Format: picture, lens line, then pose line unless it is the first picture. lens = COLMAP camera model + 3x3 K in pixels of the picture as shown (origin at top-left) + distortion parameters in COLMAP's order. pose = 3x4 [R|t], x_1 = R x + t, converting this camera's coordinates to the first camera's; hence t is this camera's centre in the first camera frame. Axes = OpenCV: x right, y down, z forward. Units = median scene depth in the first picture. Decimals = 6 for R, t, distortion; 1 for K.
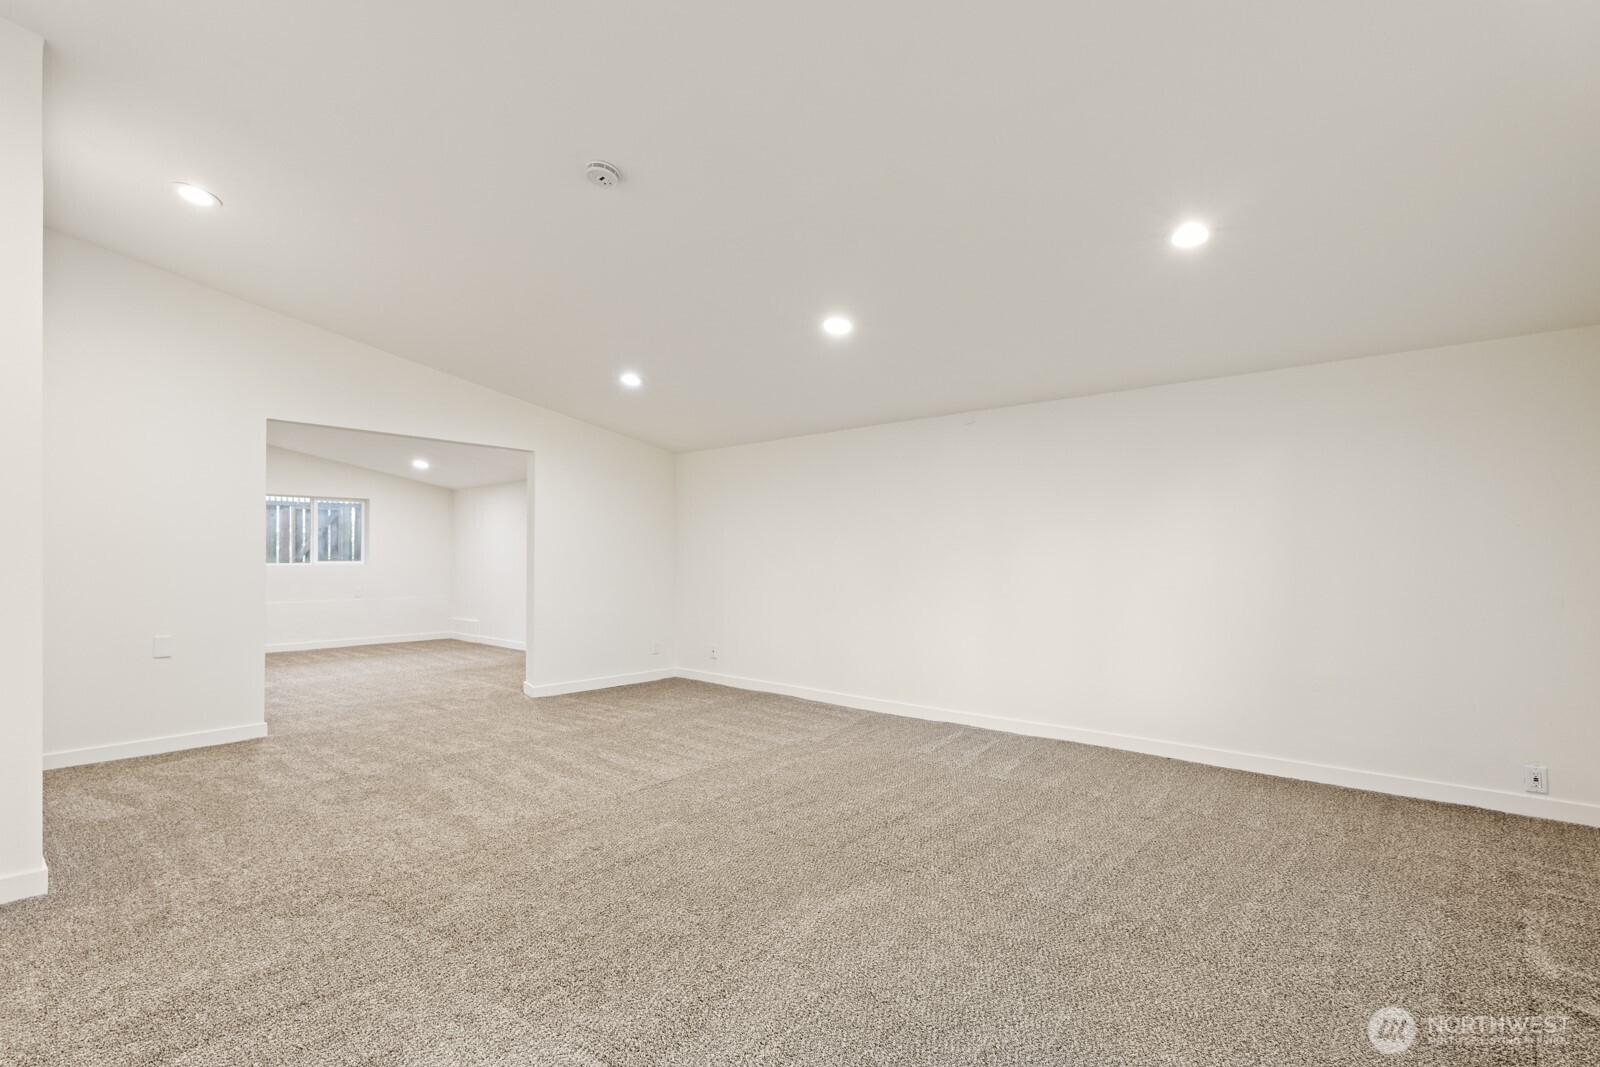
lens RADIAL K [[745.6, 0, 789.7], [0, 745.6, 539.5], [0, 0, 1]] dist [0.003427, 0.001183]
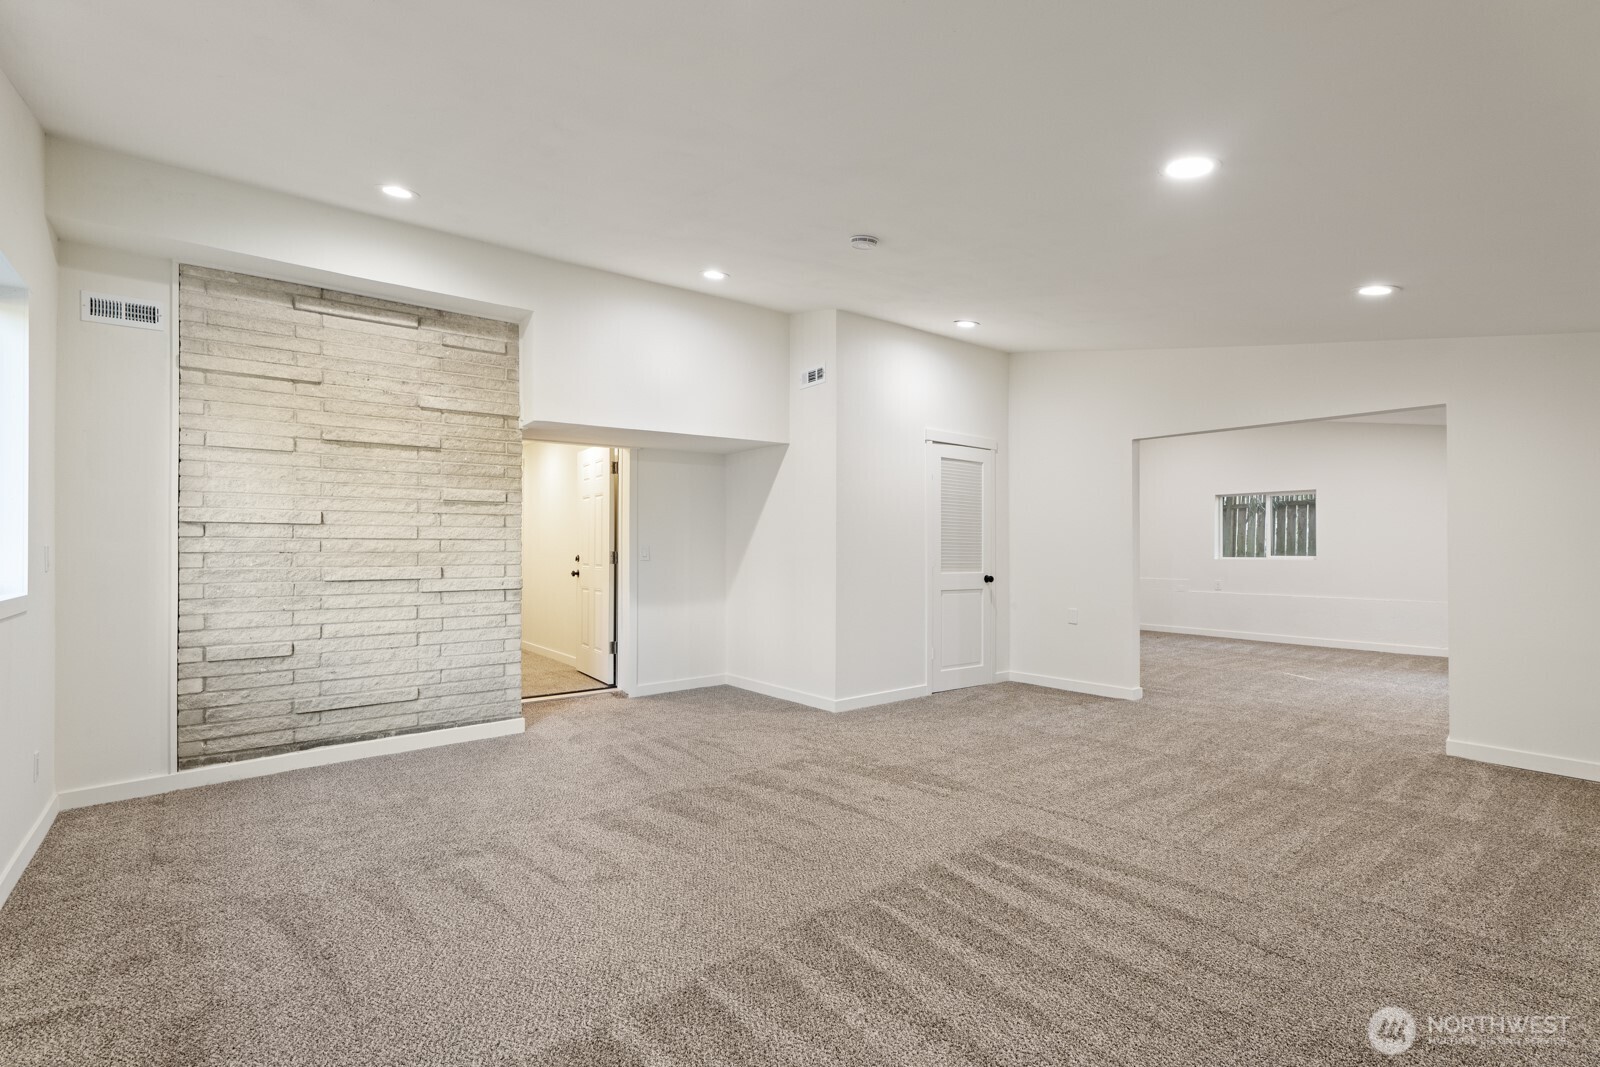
lens RADIAL K [[745.6, 0, 795.8], [0, 745.6, 542.9], [0, 0, 1]] dist [0.003427, 0.001183]
pose [[-0.133059, -0.000333, -0.991108, 0.508405], [0.018674, 0.999822, -0.002843, 0.003143], [0.990932, -0.018886, -0.133029, 0.561541]]
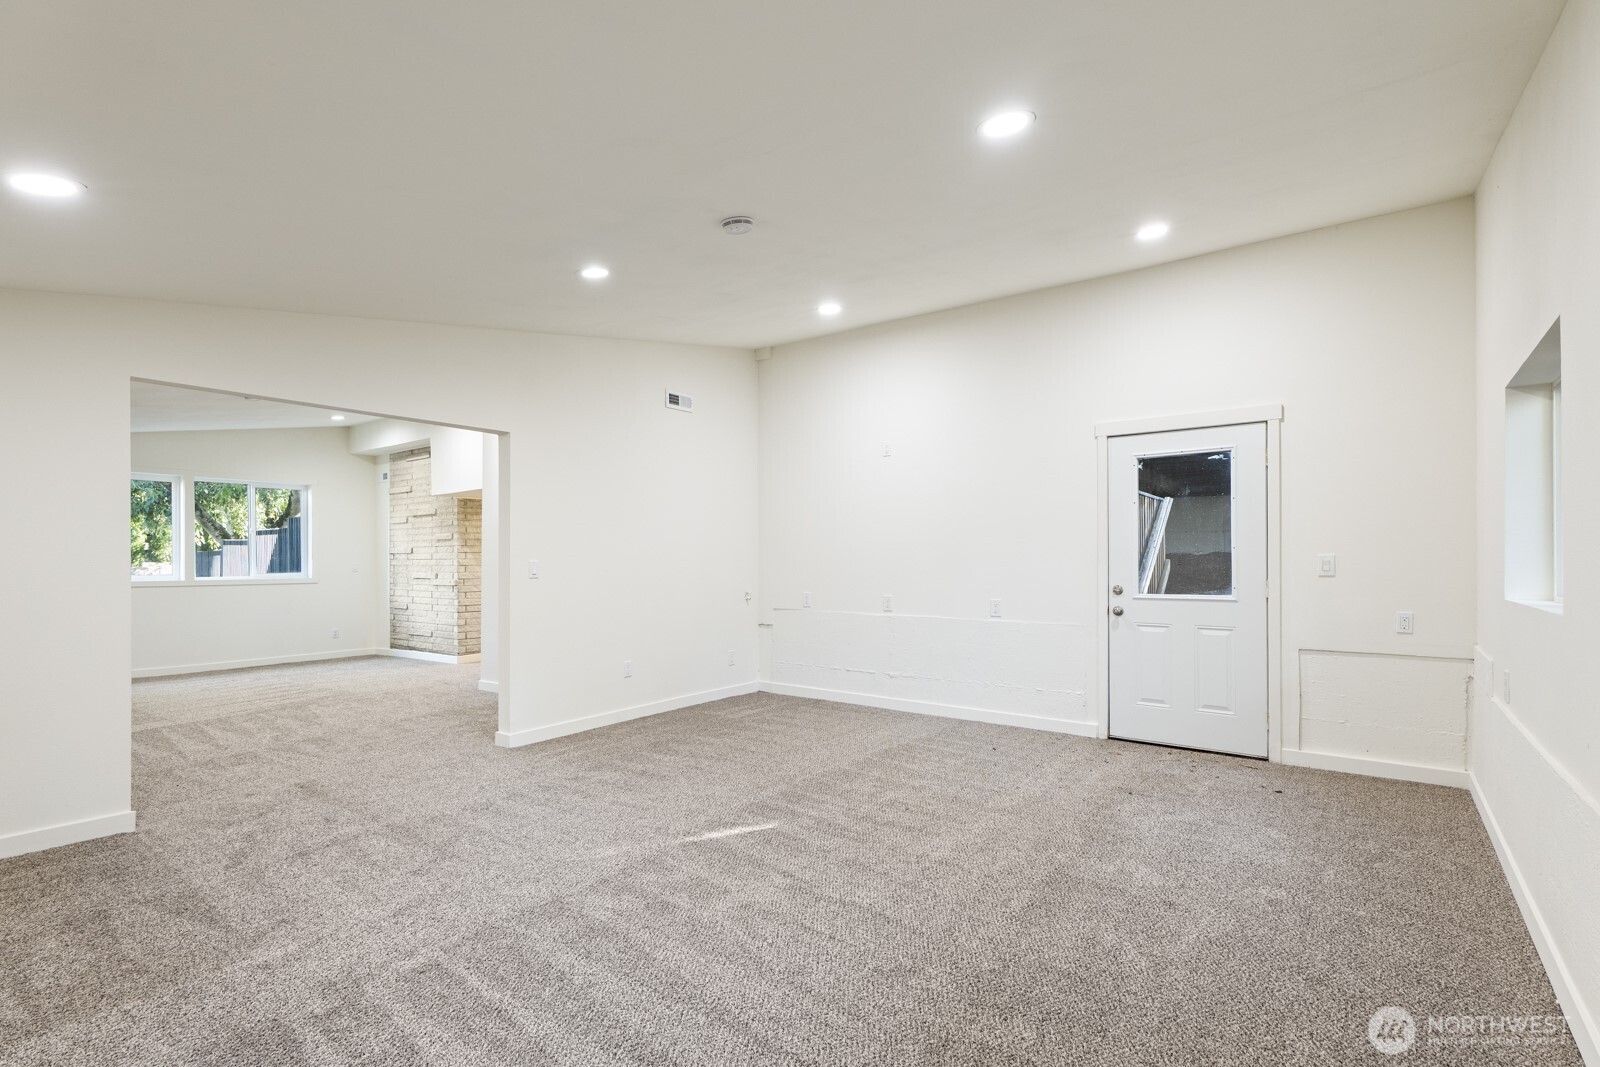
lens RADIAL K [[745.6, 0, 791.9], [0, 745.6, 561.8], [0, 0, 1]] dist [0.003427, 0.001183]
pose [[-0.991647, 0.007603, -0.128755, -1.187740], [0.010023, 0.999785, -0.018159, 0.041709], [0.128590, -0.019298, -0.991510, 2.149786]]
